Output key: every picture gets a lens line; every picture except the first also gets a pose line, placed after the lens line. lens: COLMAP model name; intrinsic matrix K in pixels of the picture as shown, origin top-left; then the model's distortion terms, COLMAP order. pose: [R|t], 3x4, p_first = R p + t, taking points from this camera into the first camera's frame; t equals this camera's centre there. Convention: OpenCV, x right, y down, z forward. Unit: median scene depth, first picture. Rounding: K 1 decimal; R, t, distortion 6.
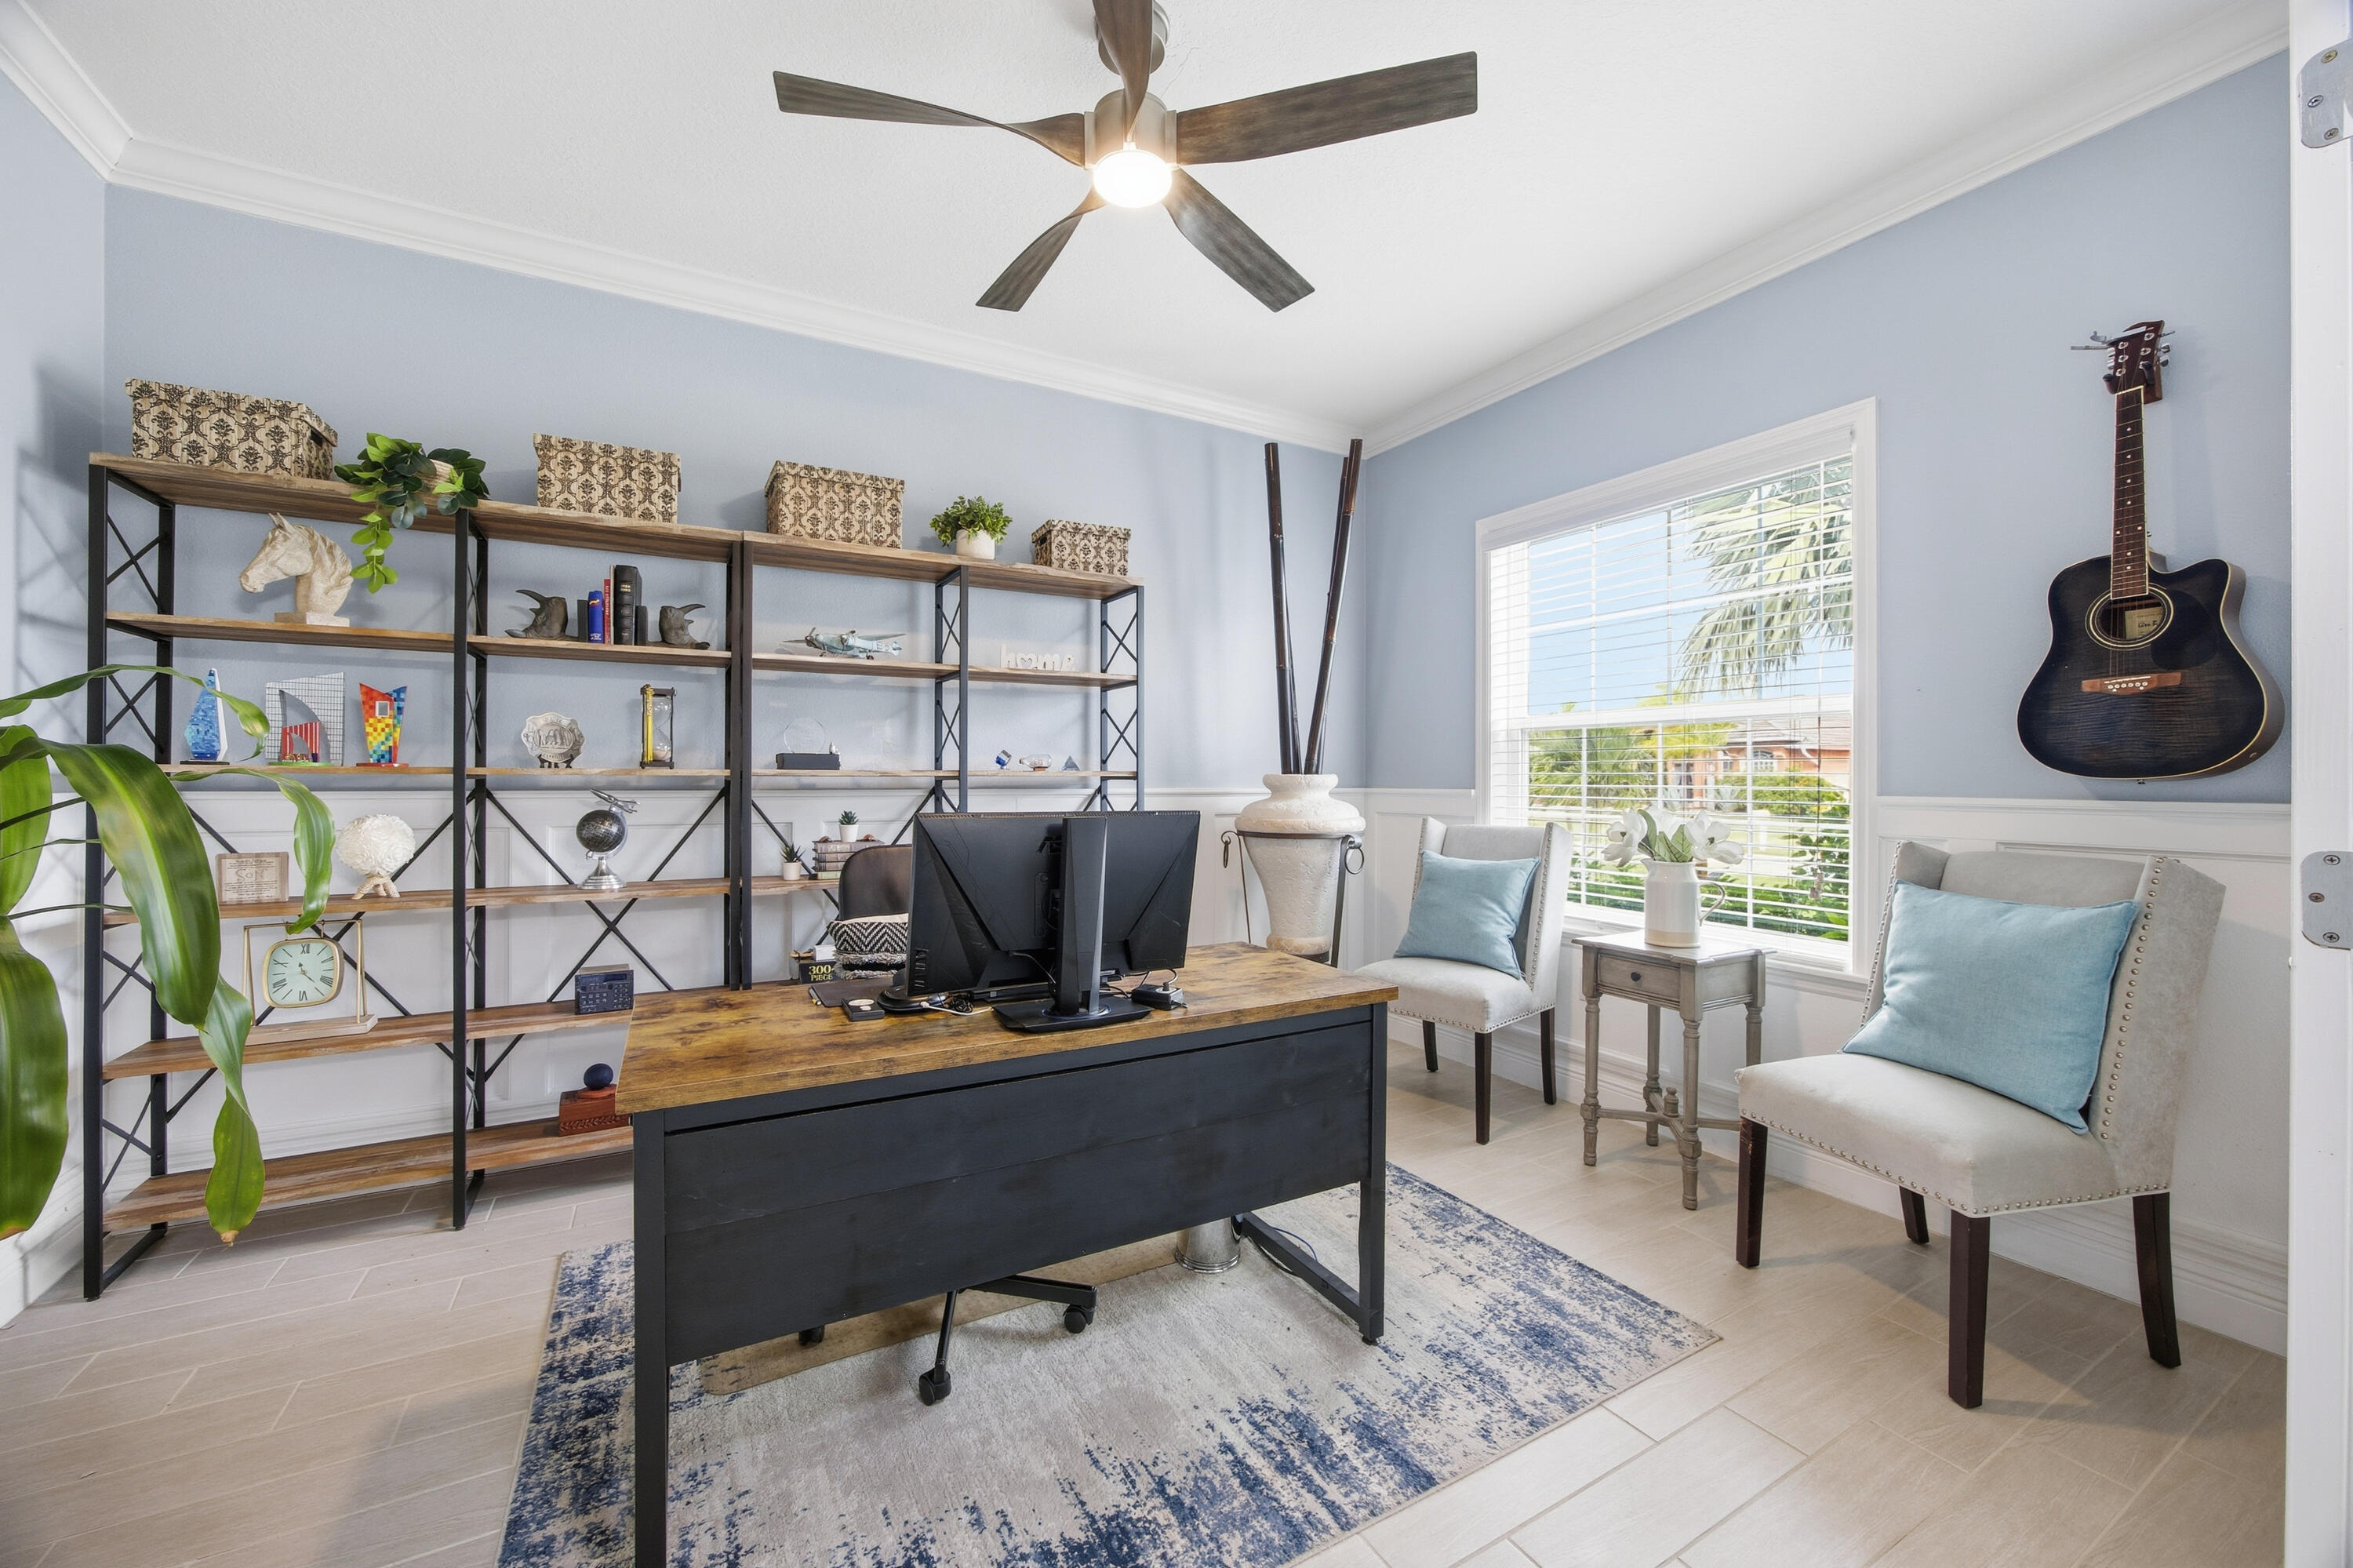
lens RADIAL K [[918.7, 0, 1194.7], [0, 918.7, 783.8], [0, 0, 1]] dist [-0.018585, 0.004617]
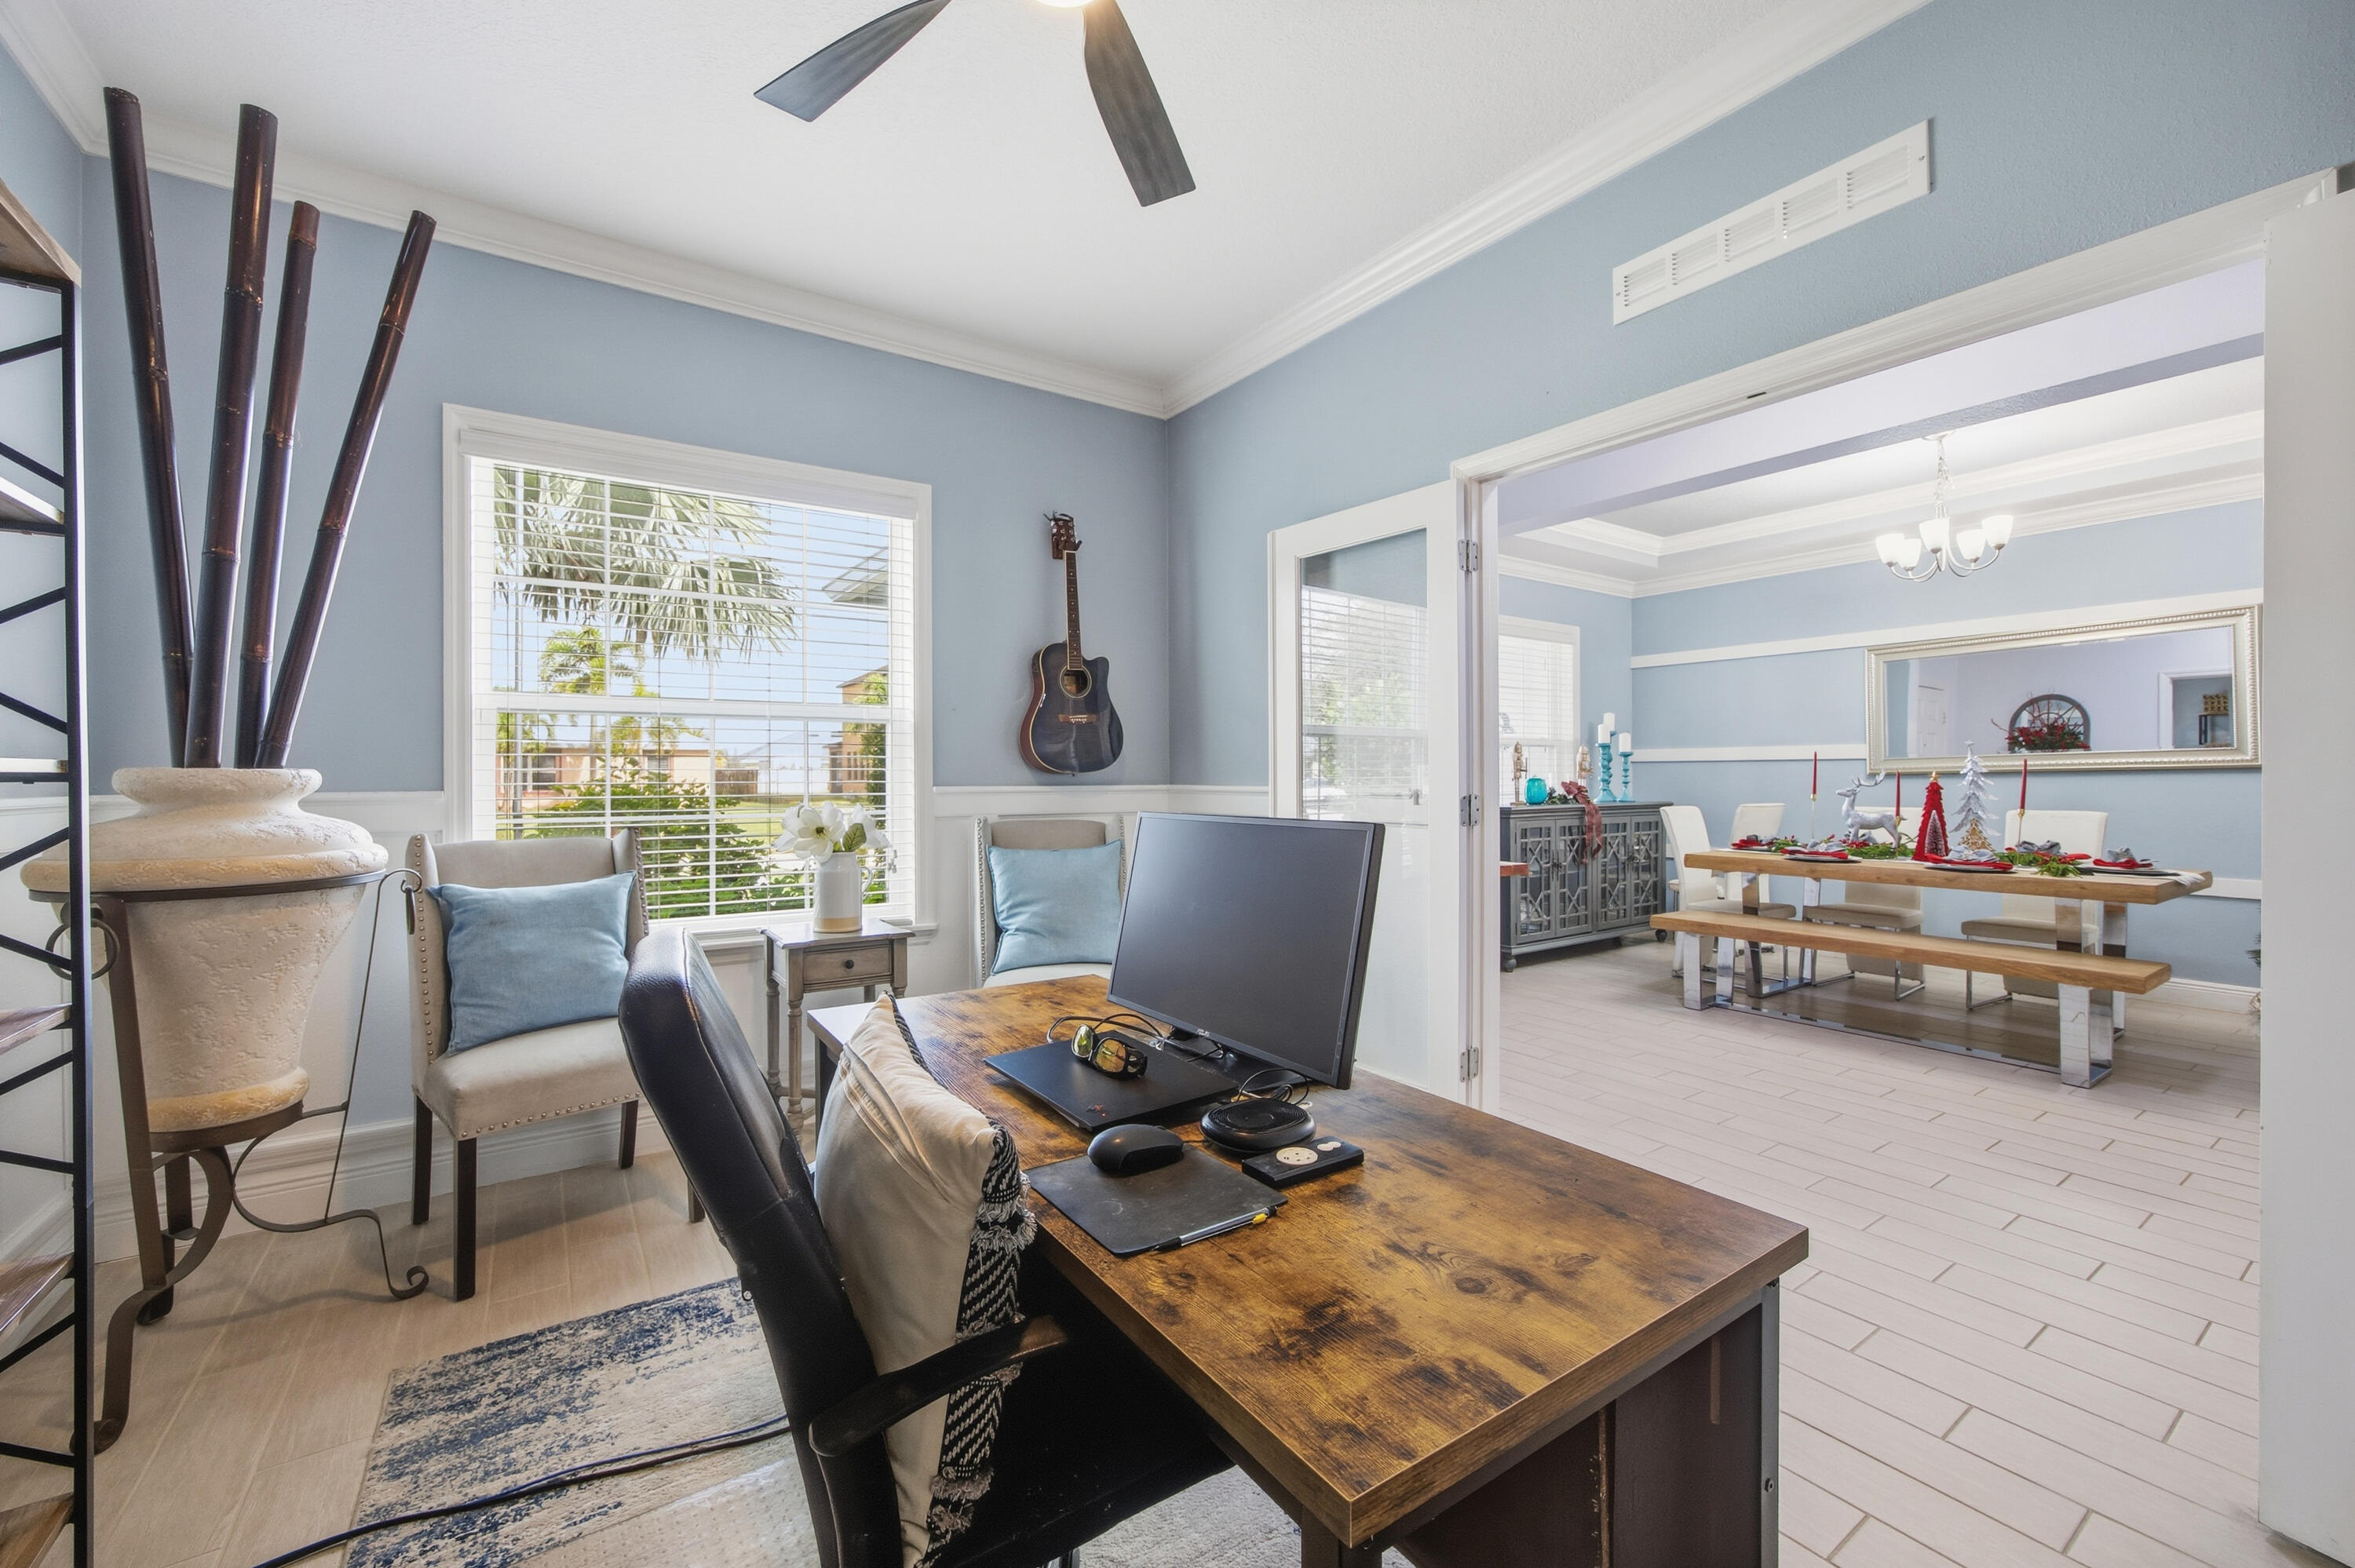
lens RADIAL K [[919.3, 0, 1193.2], [0, 919.3, 775.9], [0, 0, 1]] dist [-0.018585, 0.004617]
pose [[-0.068335, -0.003531, 0.997656, -0.618607], [0.009684, 0.999944, 0.004203, -0.004300], [-0.997615, 0.009948, -0.068297, 0.723806]]
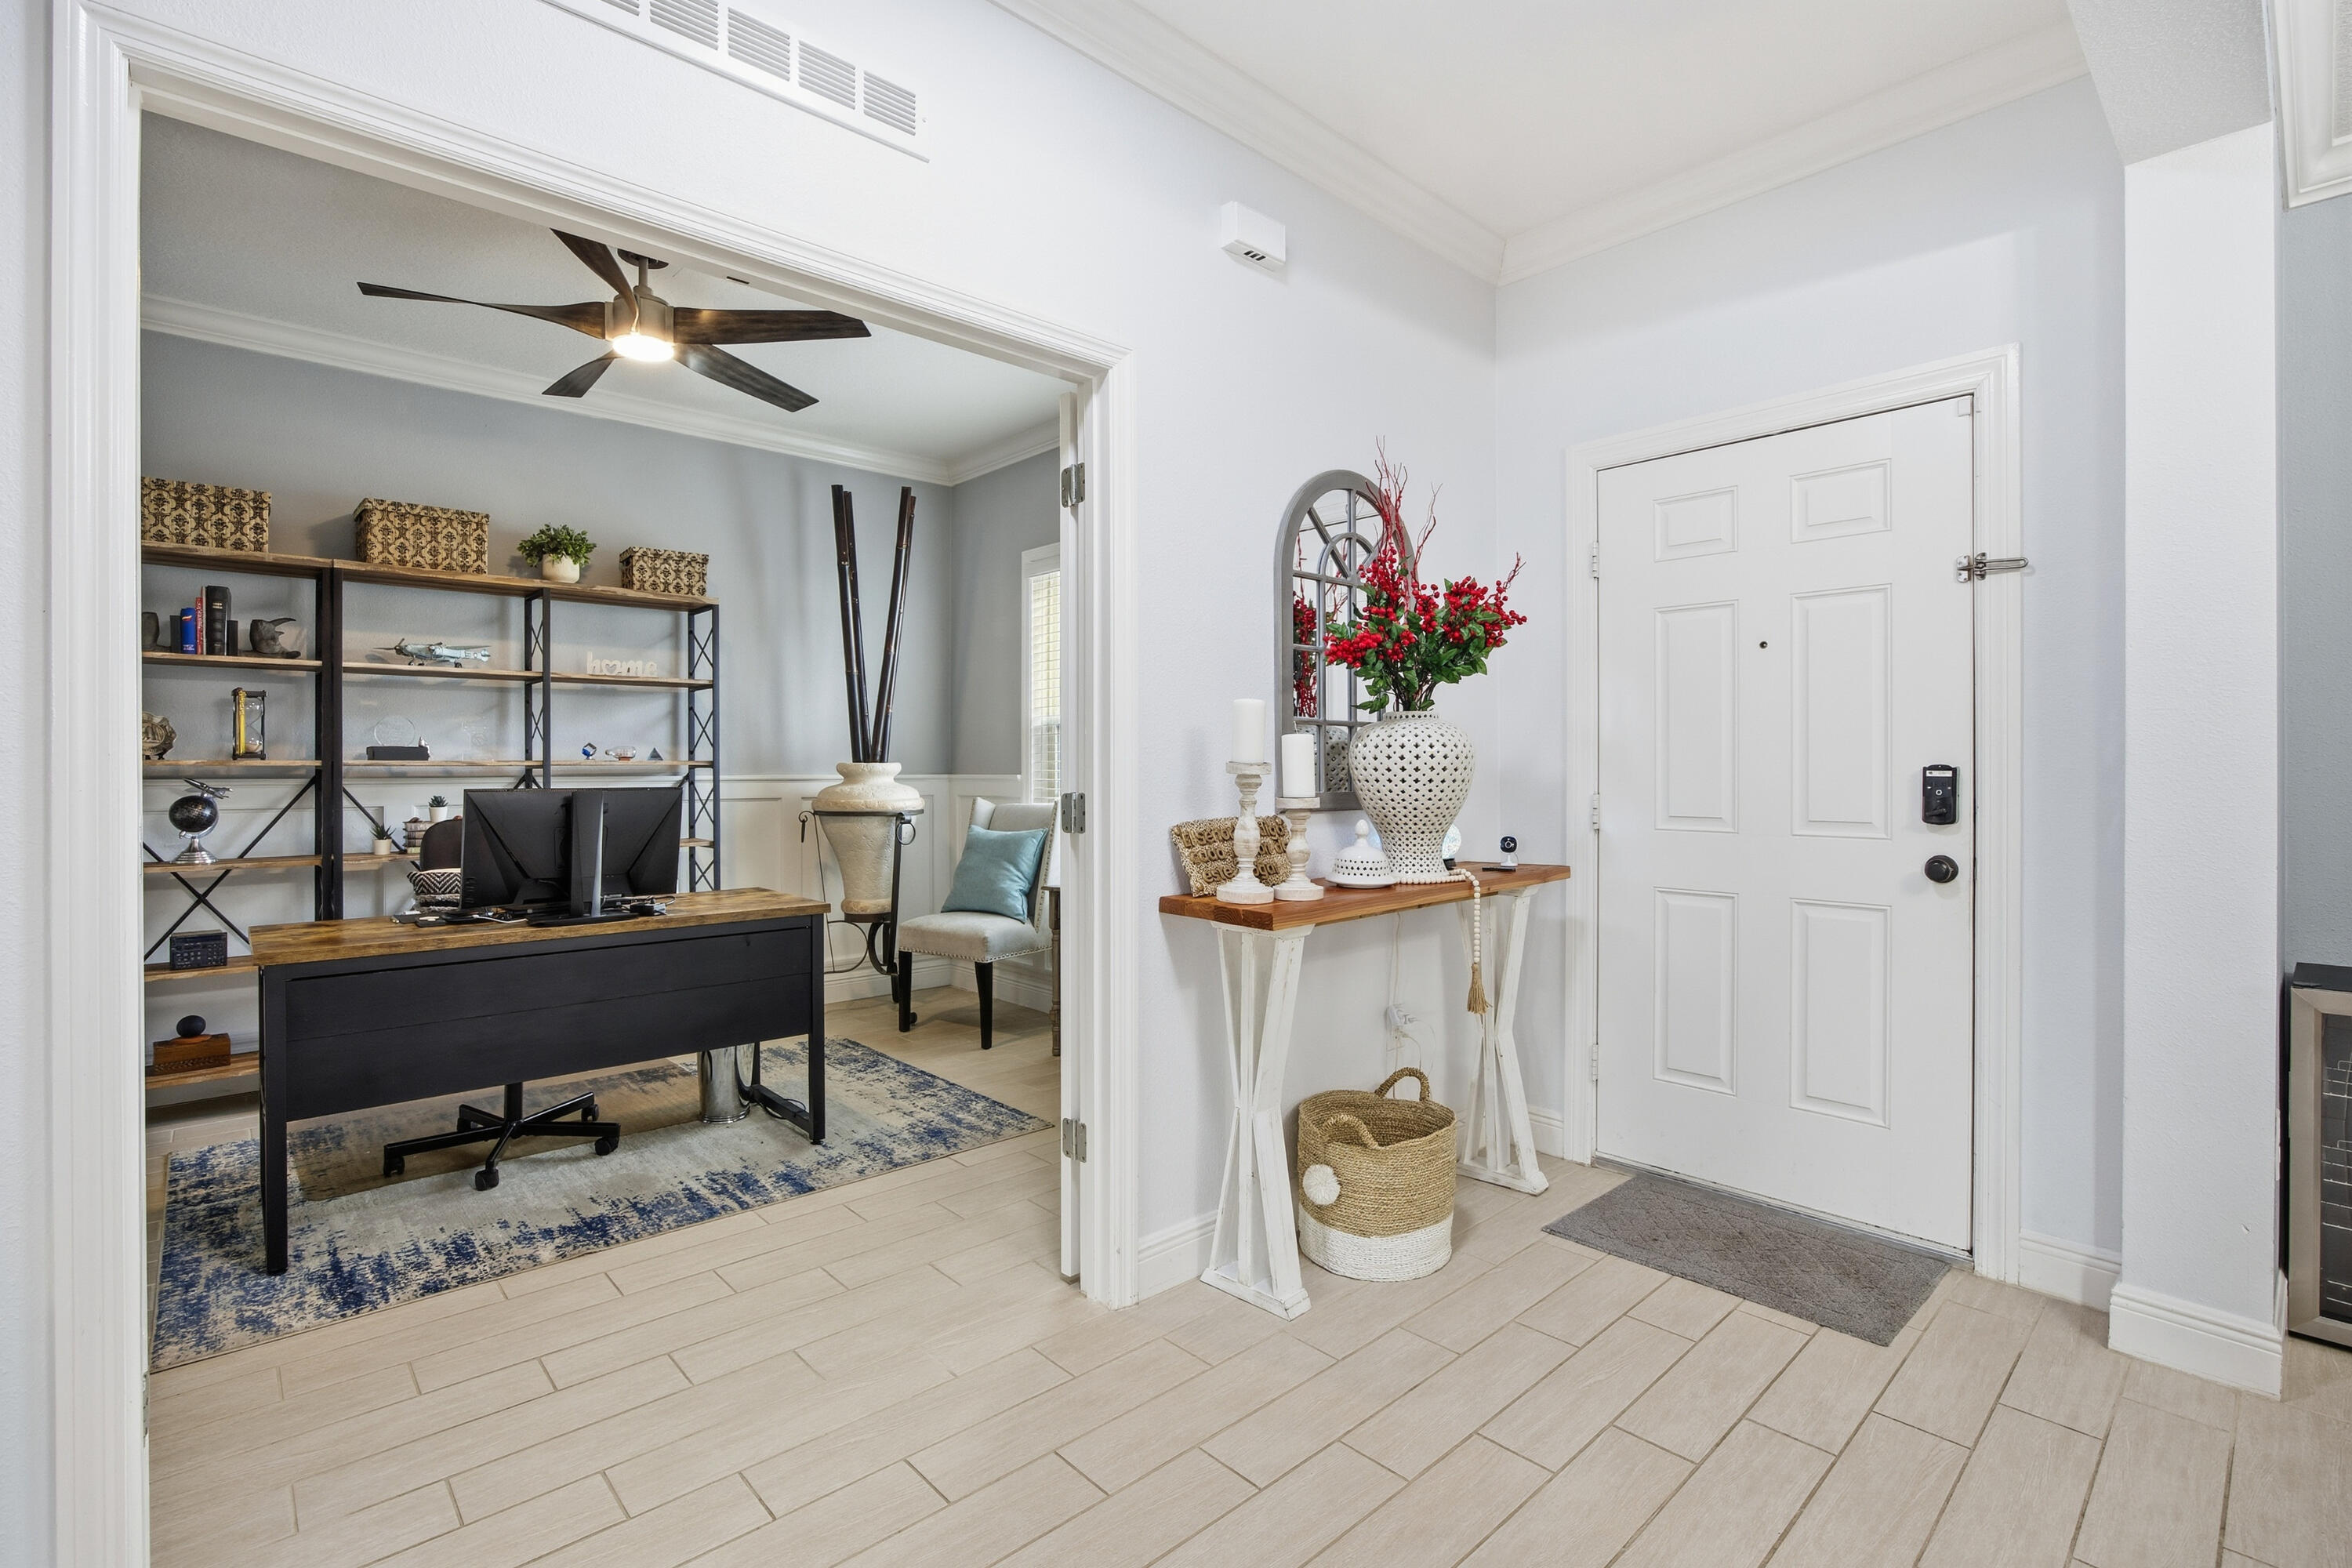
lens RADIAL K [[1080.5, 0, 1175.8], [0, 1080.5, 774.1], [0, 0, 1]] dist [-0.004571, 0.002802]
pose [[0.977946, -0.004738, 0.208803, 0.288522], [0.004448, 0.999988, 0.001858, 0.004131], [-0.208809, -0.000889, 0.977956, -0.611740]]
